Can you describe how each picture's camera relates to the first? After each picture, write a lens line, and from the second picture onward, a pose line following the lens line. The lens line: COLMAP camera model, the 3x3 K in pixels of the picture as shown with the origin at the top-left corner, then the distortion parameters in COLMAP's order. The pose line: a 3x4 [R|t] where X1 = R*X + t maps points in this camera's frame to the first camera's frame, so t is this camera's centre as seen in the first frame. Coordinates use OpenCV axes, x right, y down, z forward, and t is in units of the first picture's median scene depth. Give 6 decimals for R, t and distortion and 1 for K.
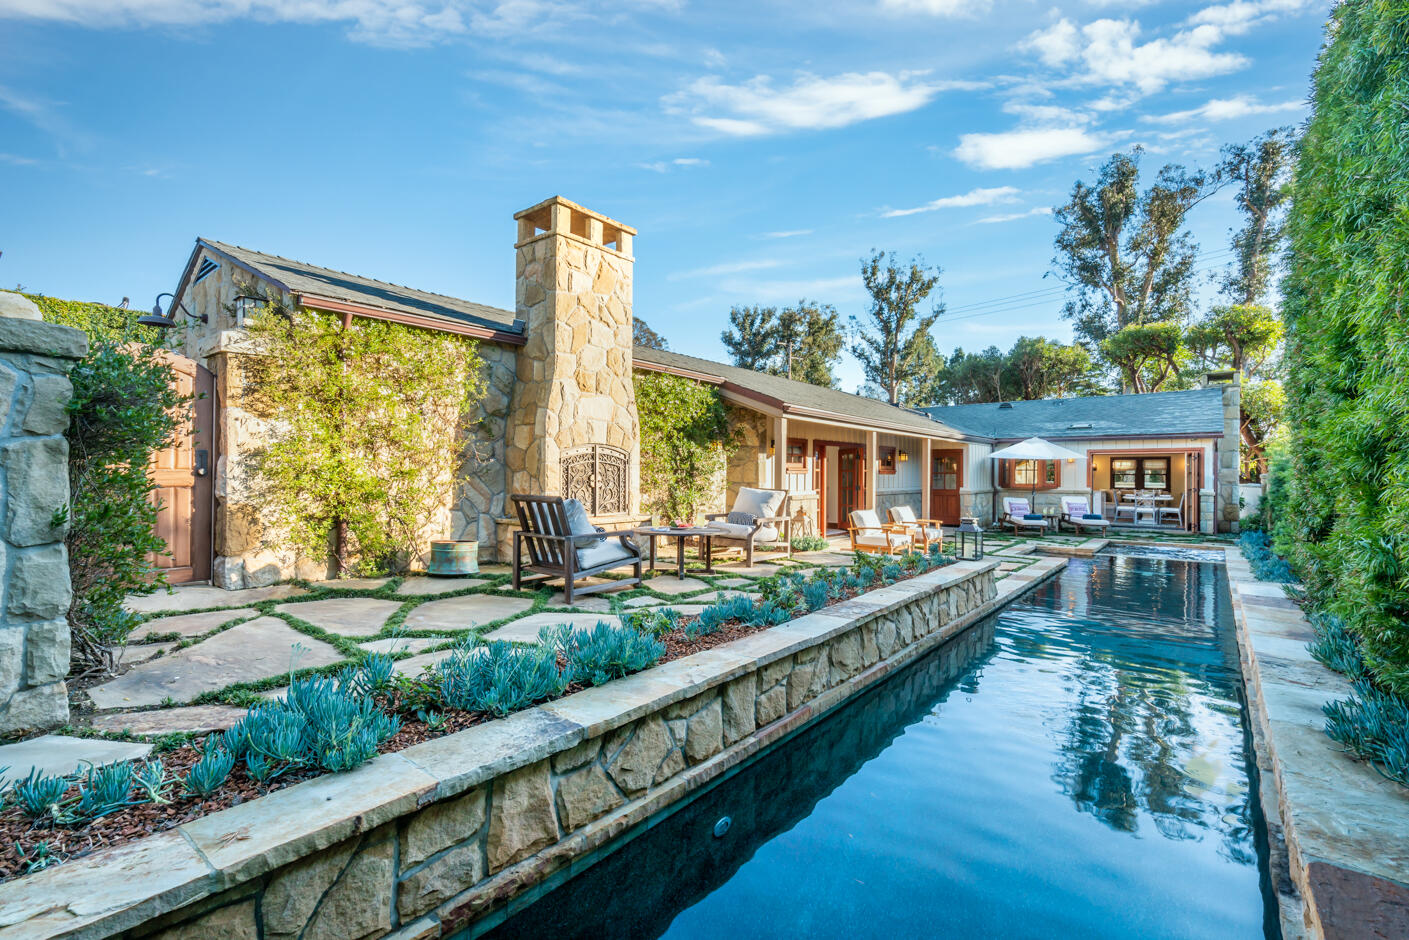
lens RADIAL K [[696.0, 0, 704.5], [0, 696.0, 470.0], [0, 0, 1]] dist [-0.000896, -0.000064]
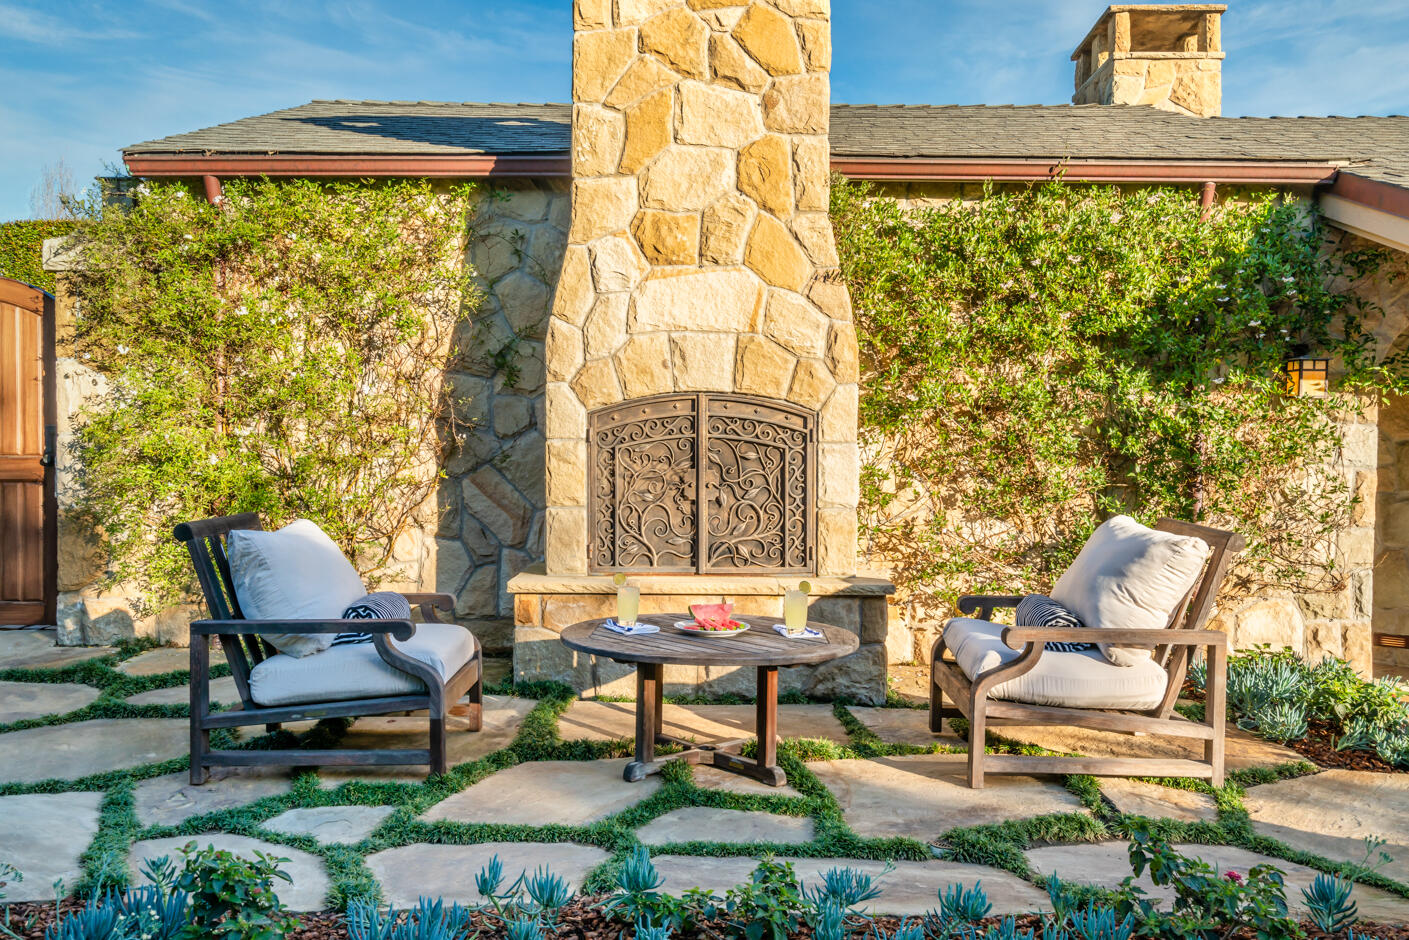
lens RADIAL K [[1174.1, 0, 704.5], [0, 1174.1, 470.0], [0, 0, 1]] dist [-0.001120, -0.002715]
pose [[0.598652, 0.014603, -0.800876, 0.424020], [0.001027, 0.999819, 0.018998, -0.005973], [0.801008, -0.012195, 0.598529, 0.661631]]
